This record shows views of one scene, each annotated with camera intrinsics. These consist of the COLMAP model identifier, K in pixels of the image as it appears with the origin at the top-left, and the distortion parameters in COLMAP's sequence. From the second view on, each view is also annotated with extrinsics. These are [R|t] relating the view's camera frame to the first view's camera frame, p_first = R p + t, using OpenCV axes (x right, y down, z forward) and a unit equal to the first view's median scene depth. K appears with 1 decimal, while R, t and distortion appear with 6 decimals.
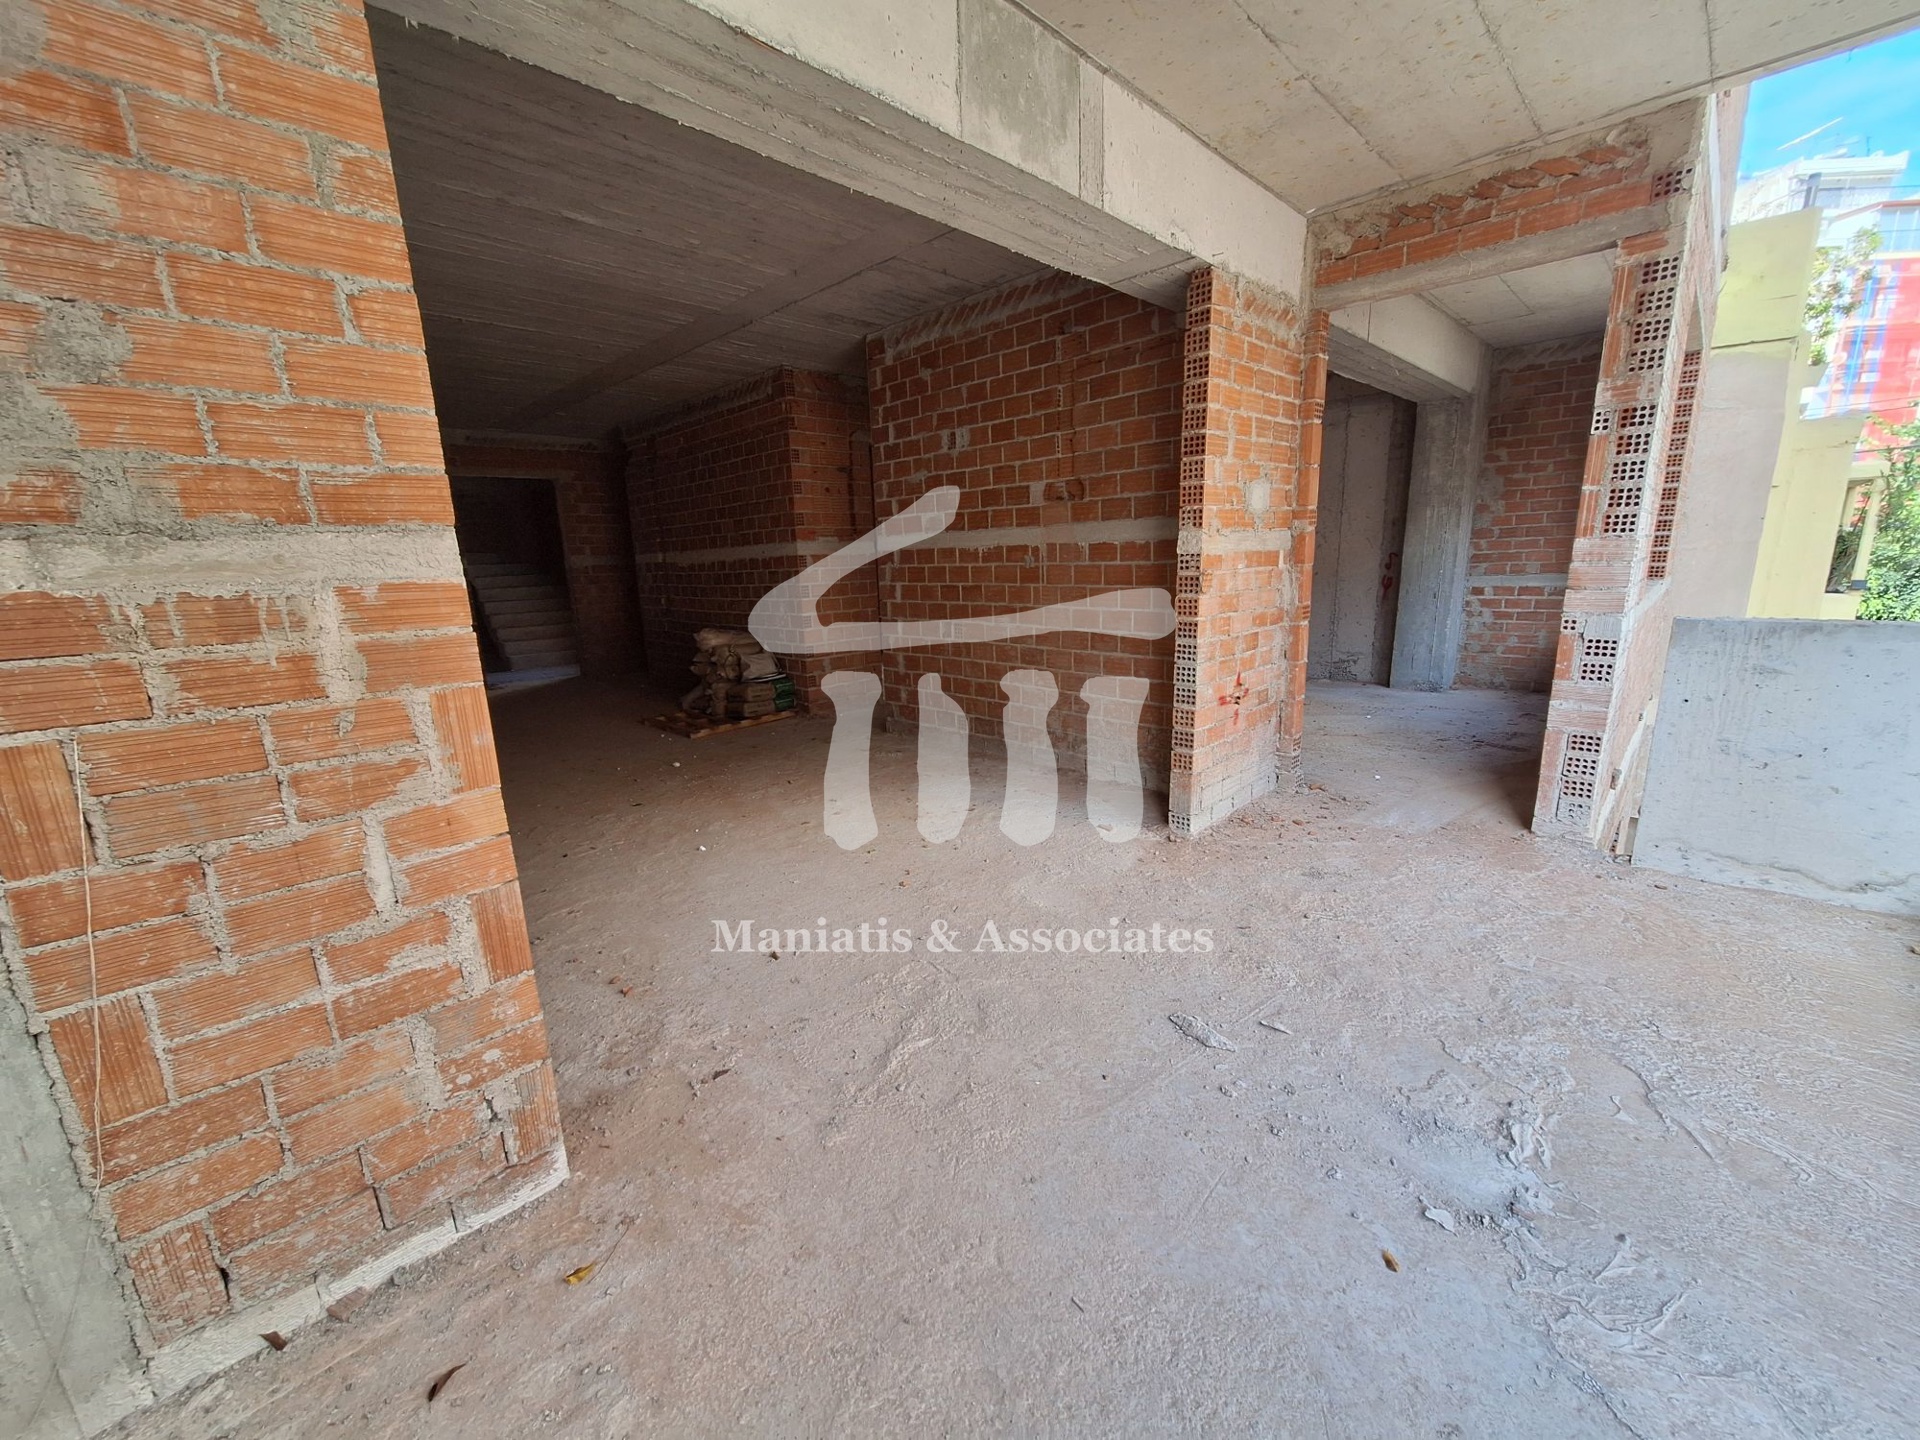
lens RADIAL K [[756.2, 0, 965.4], [0, 756.2, 728.9], [0, 0, 1]] dist [-0.001926, -0.000002]
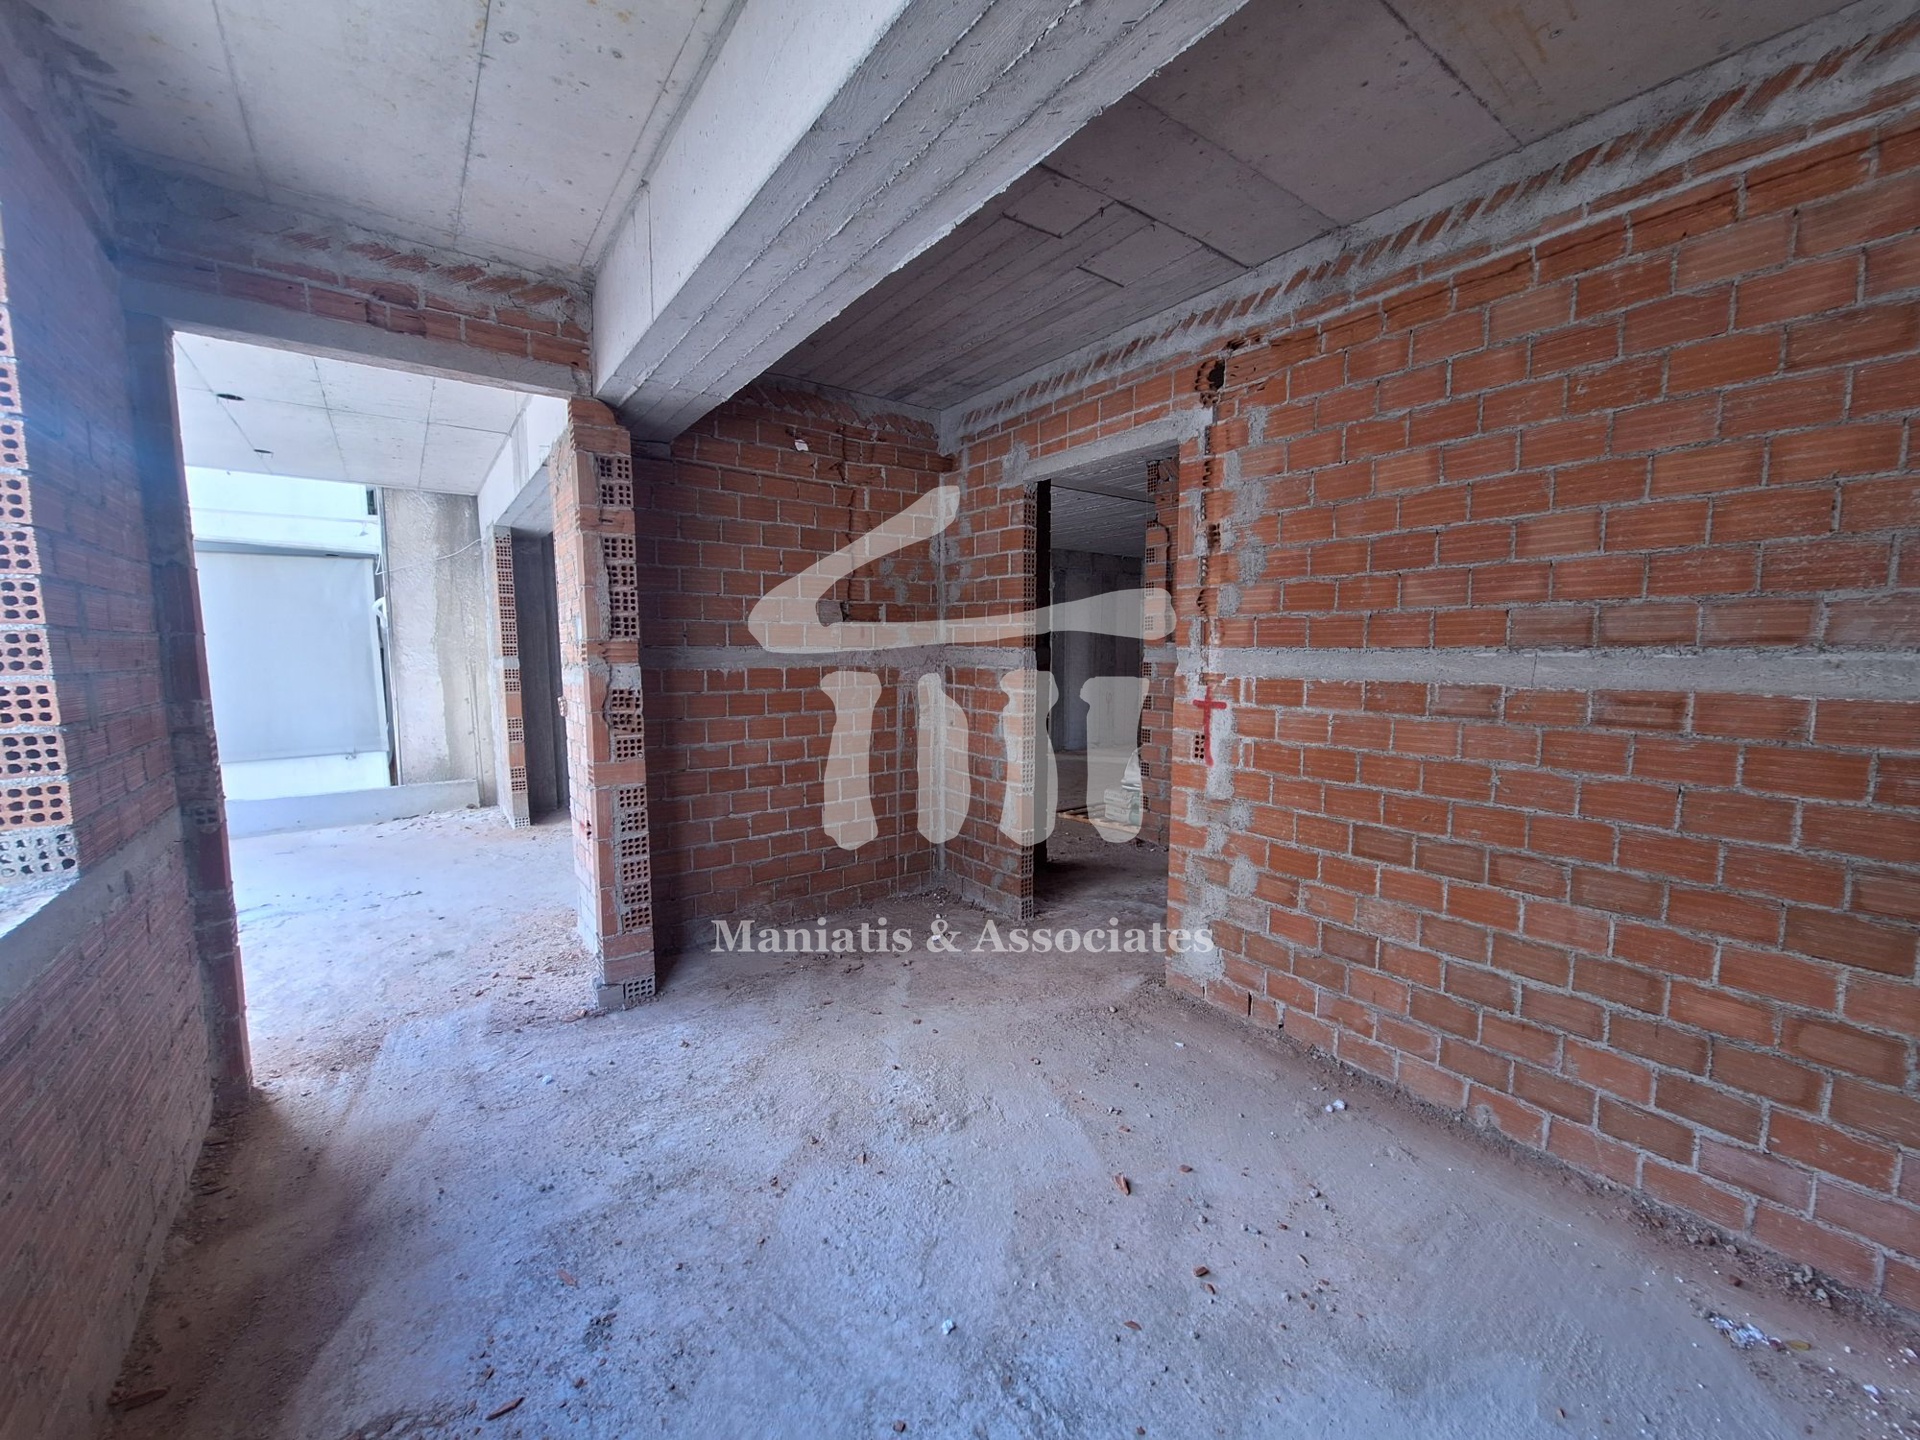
lens RADIAL K [[756.2, 0, 947.9], [0, 756.2, 731.2], [0, 0, 1]] dist [-0.001926, -0.000002]
pose [[-0.159016, 0.138427, -0.977523, 1.702443], [-0.215788, 0.961309, 0.171233, -0.606190], [0.963405, 0.238167, -0.122992, 2.151801]]
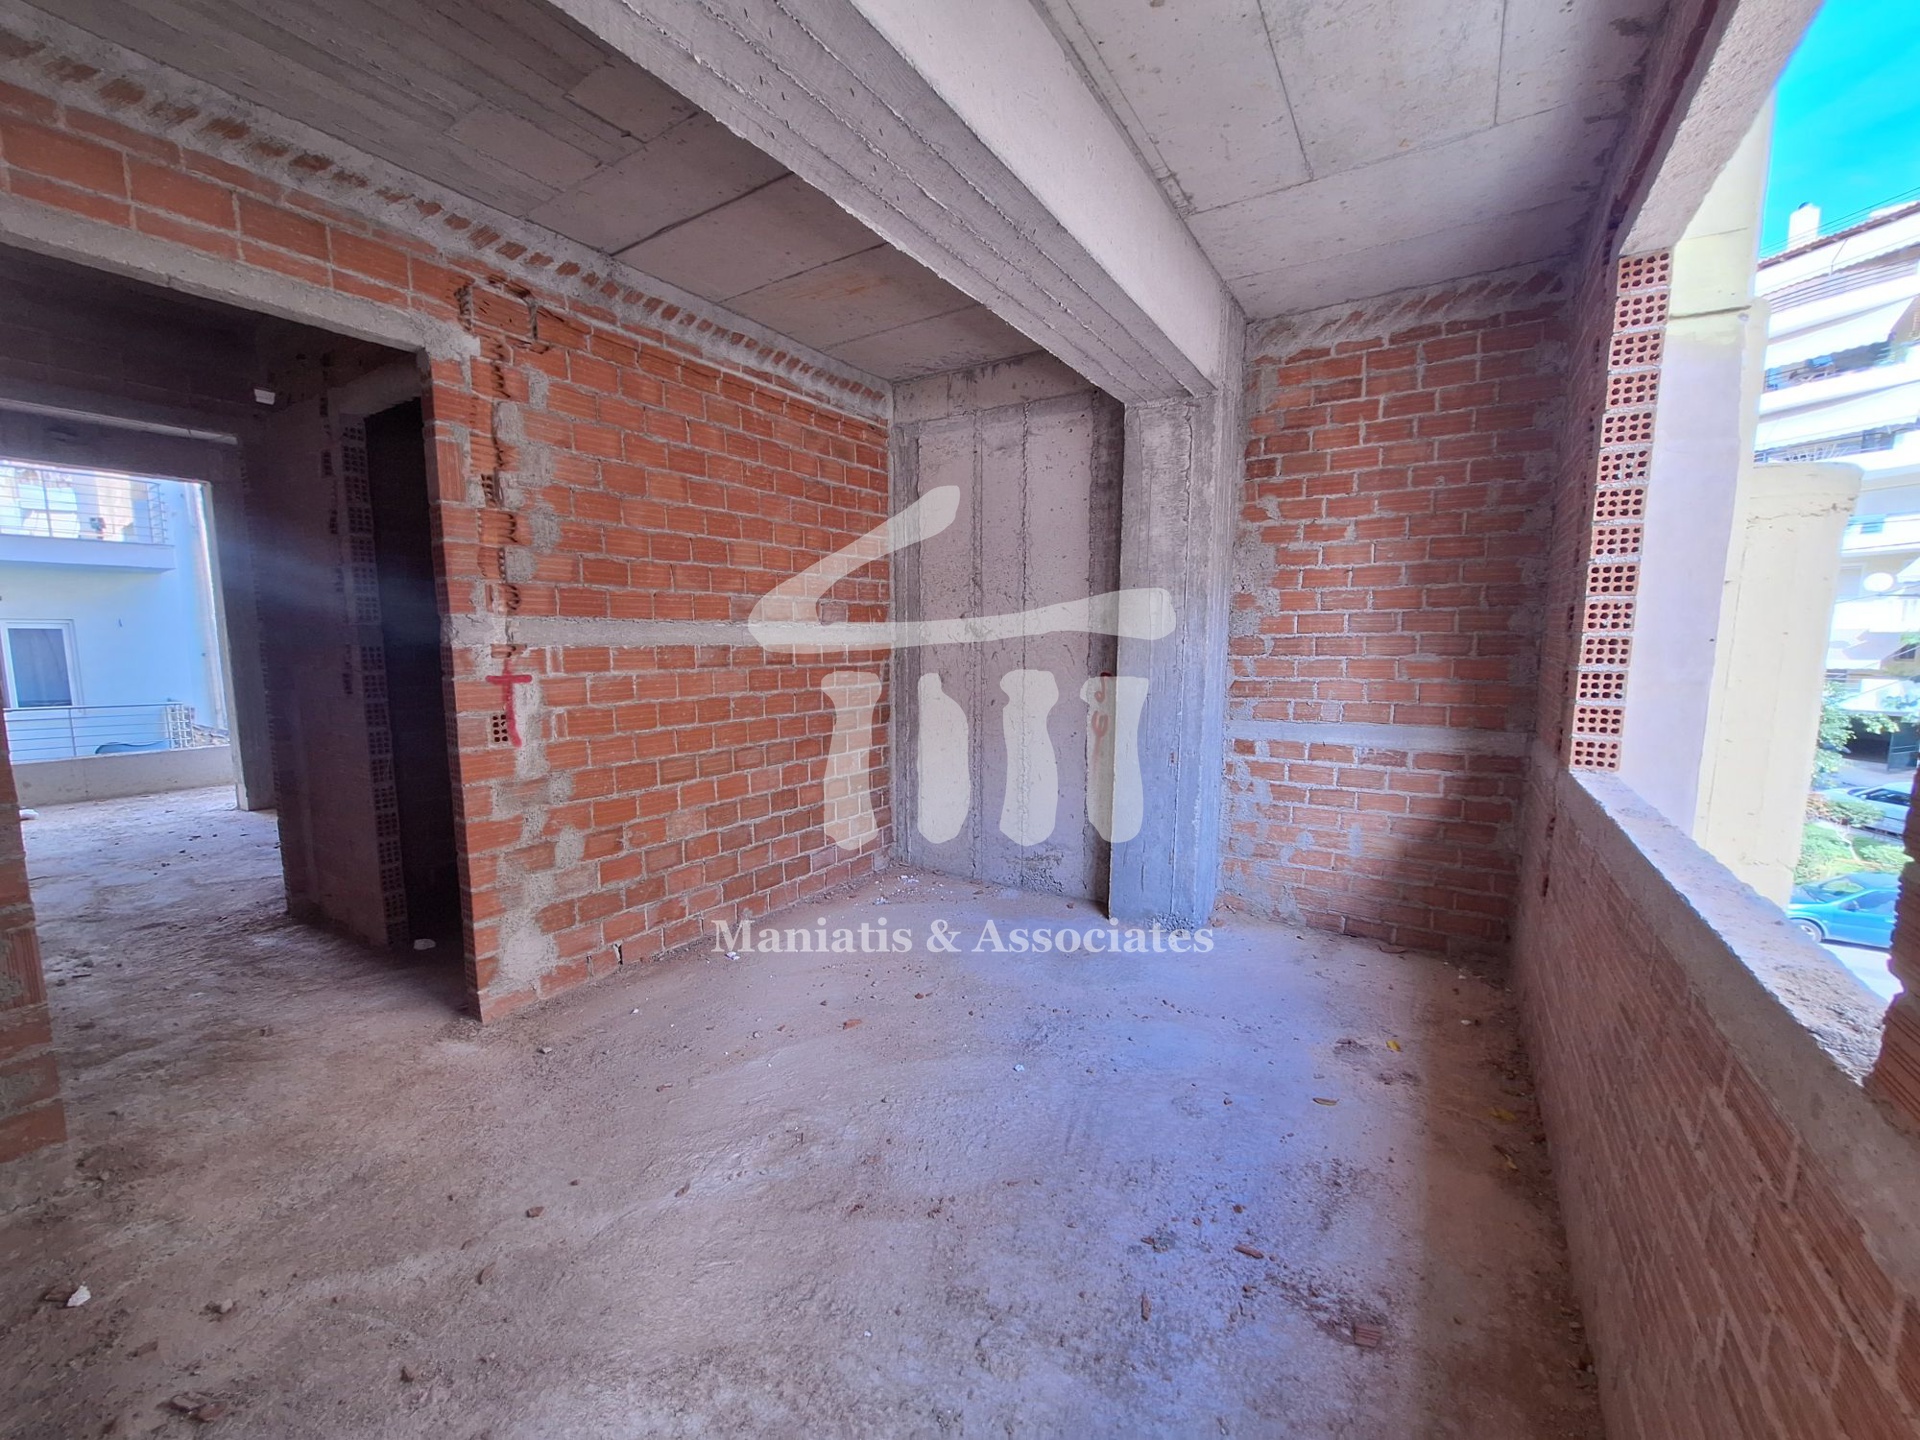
lens RADIAL K [[756.2, 0, 963.8], [0, 756.2, 730.4], [0, 0, 1]] dist [-0.001926, -0.000002]
pose [[0.977264, 0.008867, 0.211841, 0.902064], [0.013322, 0.994583, -0.103087, -0.351529], [-0.211608, 0.103566, 0.971852, 1.263623]]
